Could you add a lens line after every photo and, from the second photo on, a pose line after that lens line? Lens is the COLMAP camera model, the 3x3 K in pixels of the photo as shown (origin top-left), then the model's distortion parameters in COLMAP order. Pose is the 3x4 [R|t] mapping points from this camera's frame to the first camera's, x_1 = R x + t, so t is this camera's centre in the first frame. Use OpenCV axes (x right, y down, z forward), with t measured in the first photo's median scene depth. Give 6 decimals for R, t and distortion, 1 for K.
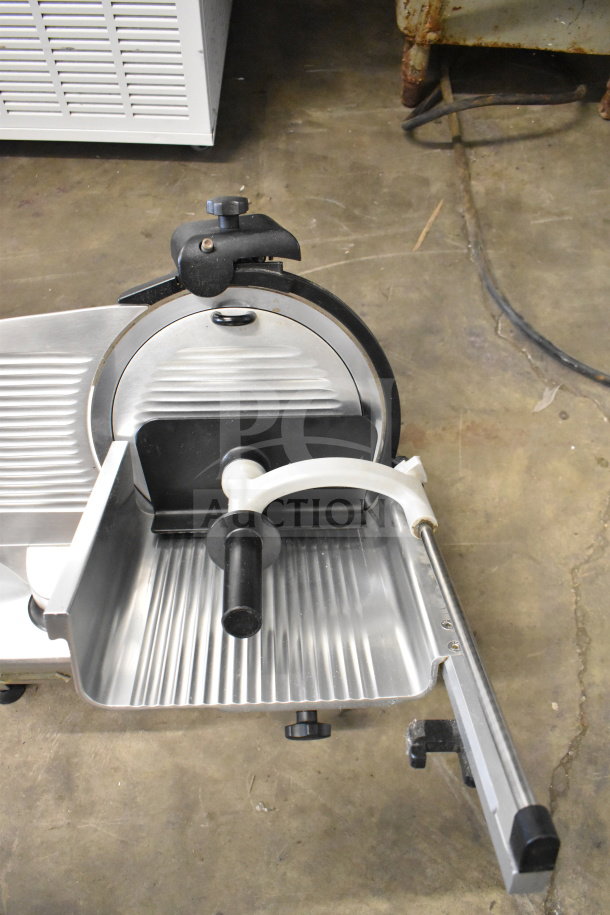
lens RADIAL K [[741.6, 0, 304.1], [0, 741.6, 459.2], [0, 0, 1]] dist [-0.087316, 0.008823]
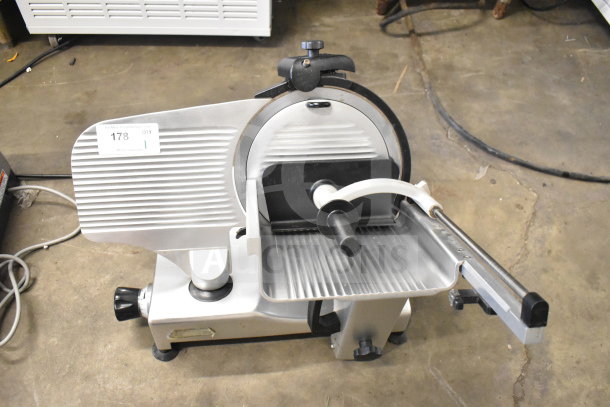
lens RADIAL K [[527.1, 0, 305.3], [0, 527.1, 203.1], [0, 0, 1]] dist [-0.079578, -0.000601]
pose [[0.998452, -0.036115, 0.042310, -0.120839], [0.042310, 0.986832, -0.156116, 0.154175], [-0.036115, 0.157664, 0.986832, -0.140015]]
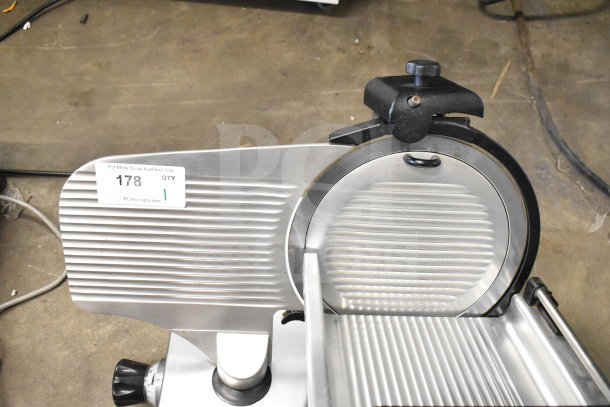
lens RADIAL K [[547.6, 0, 307.7], [0, 547.6, 204.3], [0, 0, 1]] dist [-0.084808, 0.015175]
pose [[0.998301, 0.058264, 0.000581, -0.177710], [-0.058186, 0.997378, -0.043020, -0.044849], [-0.003086, 0.042914, 0.999074, 0.070898]]
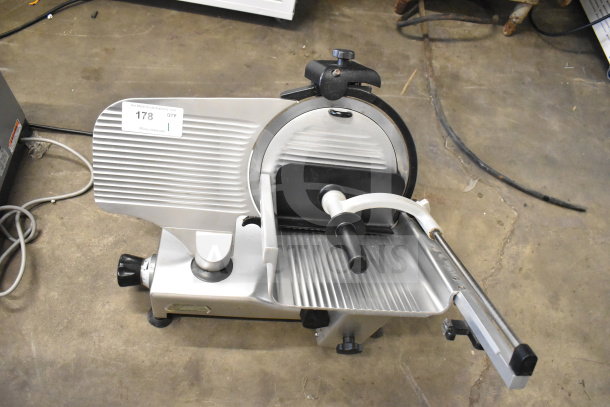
lens RADIAL K [[494.4, 0, 305.6], [0, 494.4, 204.2], [0, 0, 1]] dist [-0.087316, 0.008823]
pose [[0.989998, 0.101961, 0.097505, -0.178498], [-0.095876, 0.993256, -0.065191, 0.079443], [-0.103494, 0.055191, 0.993098, -0.133445]]
